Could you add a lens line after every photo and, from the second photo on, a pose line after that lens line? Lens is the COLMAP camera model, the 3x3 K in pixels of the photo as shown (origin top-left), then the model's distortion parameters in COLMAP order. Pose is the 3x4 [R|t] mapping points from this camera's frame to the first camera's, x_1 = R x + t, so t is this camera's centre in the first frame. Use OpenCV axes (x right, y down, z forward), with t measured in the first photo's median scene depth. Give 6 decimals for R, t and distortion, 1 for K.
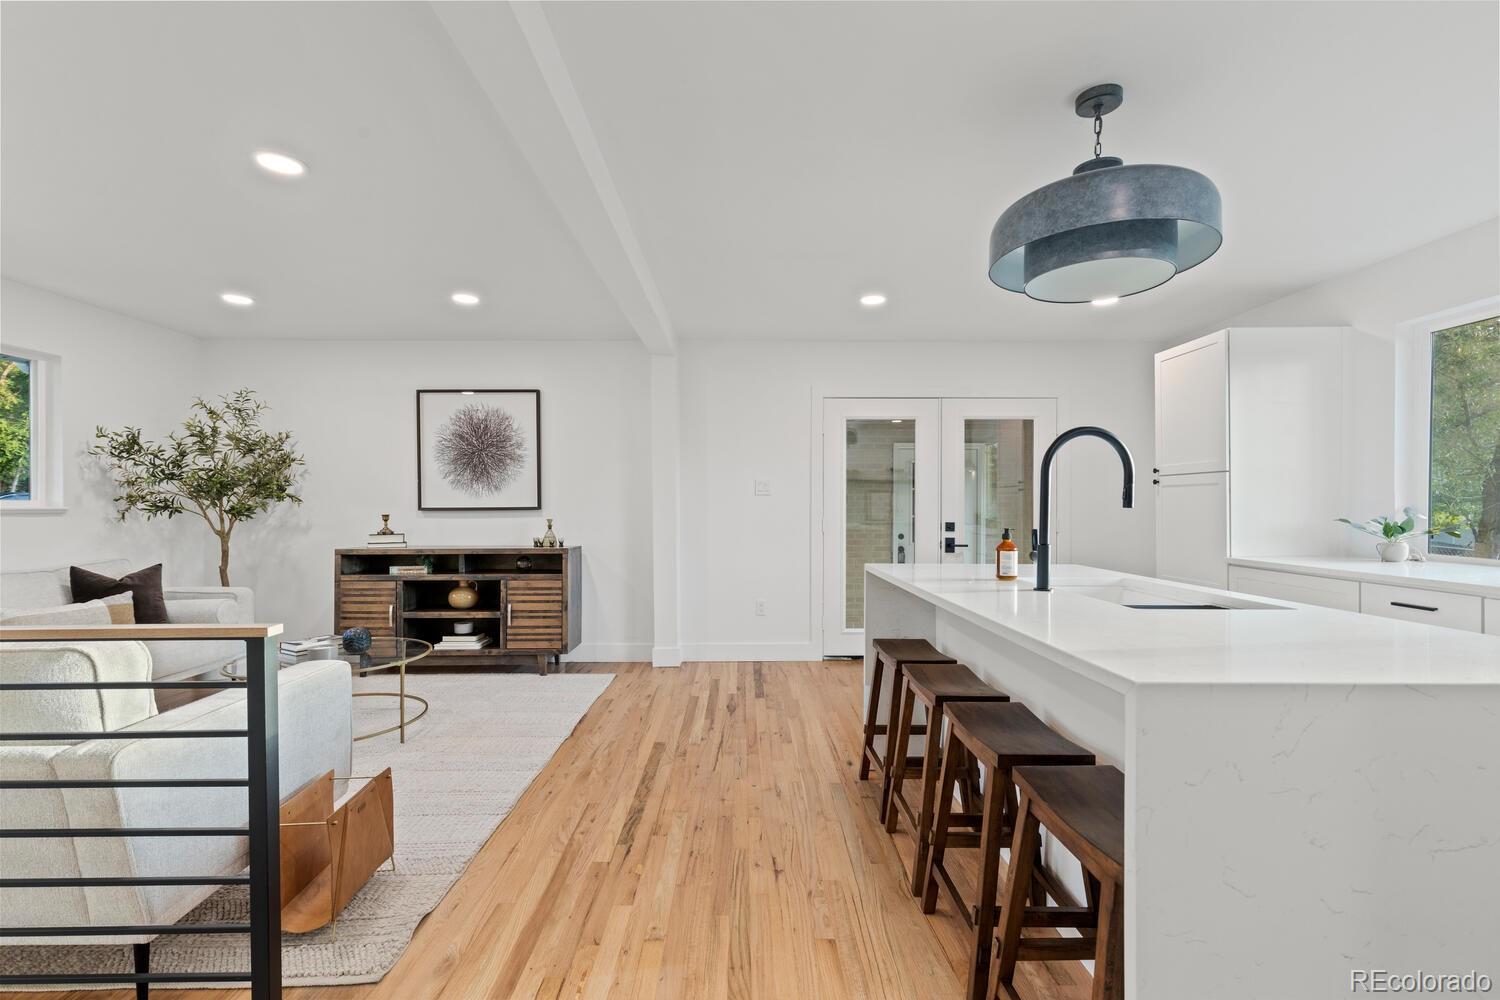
lens RADIAL K [[666.3, 0, 750.1], [0, 666.3, 506.7], [0, 0, 1]] dist [0.005554, -0.001225]
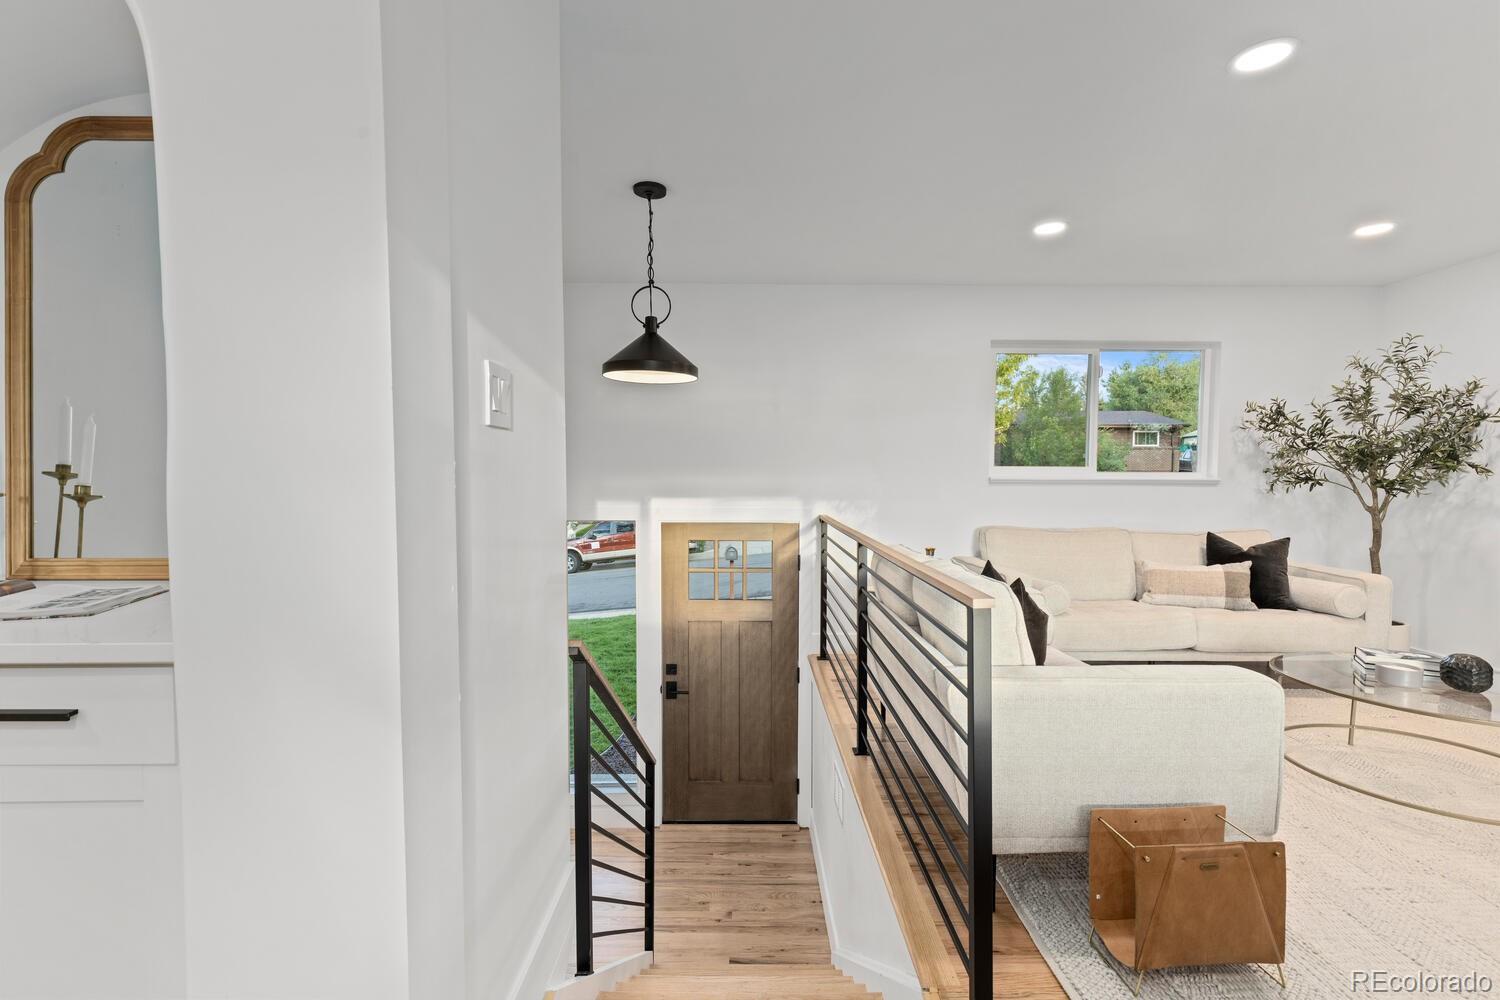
lens RADIAL K [[666.3, 0, 750.1], [0, 666.3, 506.7], [0, 0, 1]] dist [0.005554, -0.001225]
pose [[-0.004183, 0.046210, -0.998923, 0.080712], [-0.005900, 0.998913, 0.046235, 0.000425], [0.999974, 0.006087, -0.003906, 0.215600]]
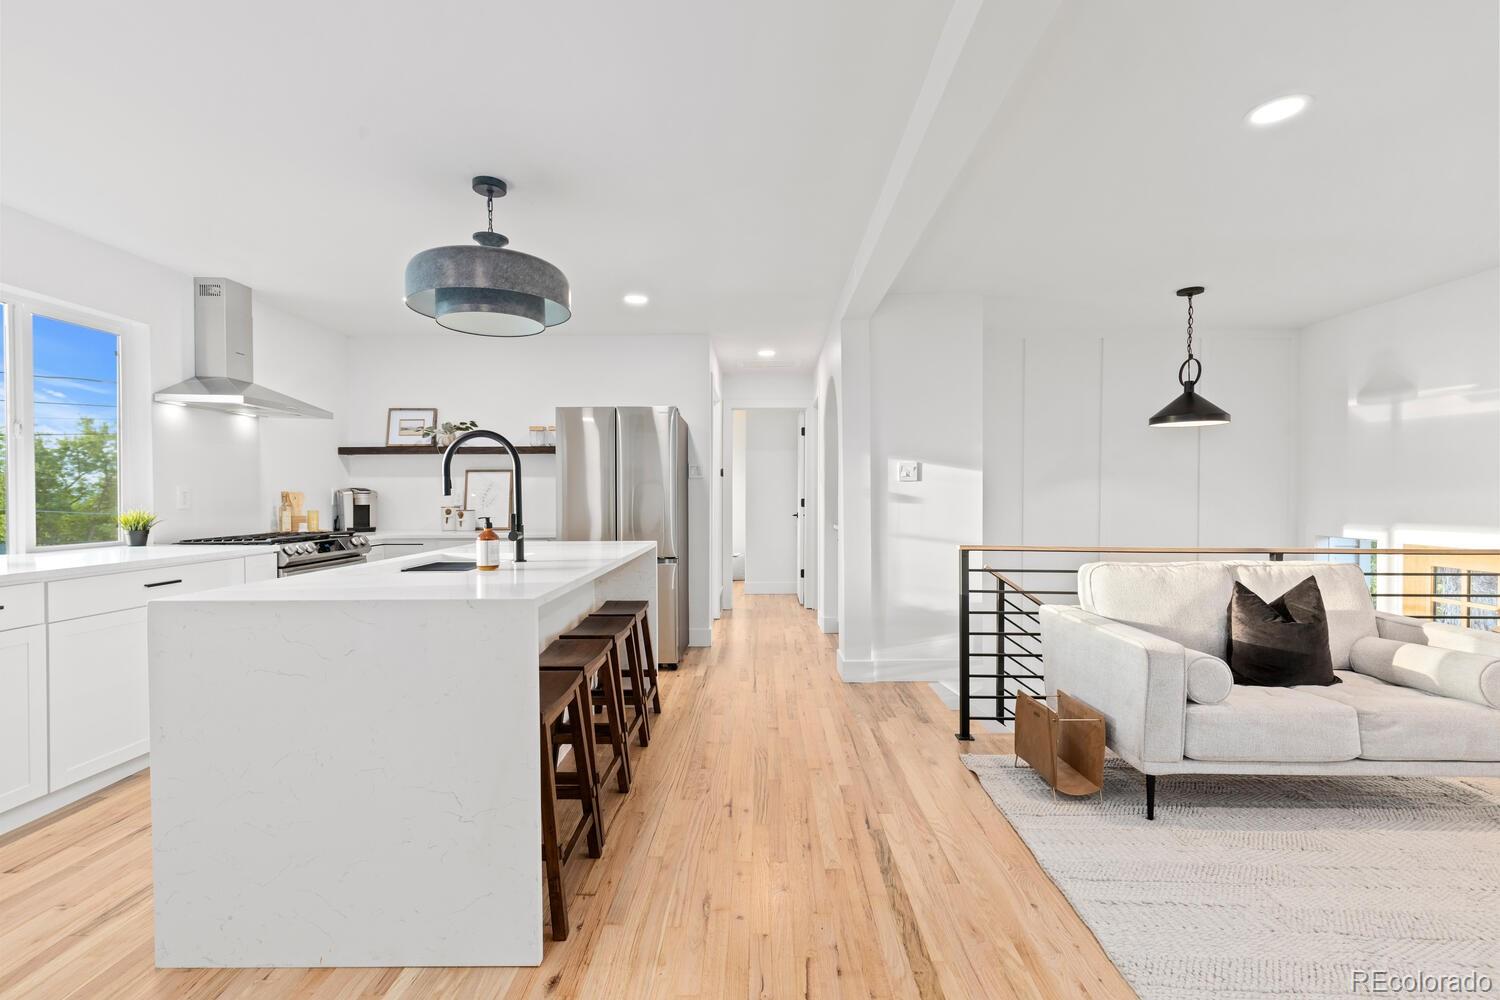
lens RADIAL K [[666.3, 0, 750.1], [0, 666.3, 506.7], [0, 0, 1]] dist [0.005554, -0.001225]
pose [[-0.999575, -0.000894, 0.029132, -0.014798], [-0.000283, 0.999780, 0.020974, -0.002130], [-0.029144, 0.020956, -0.999356, 1.096190]]
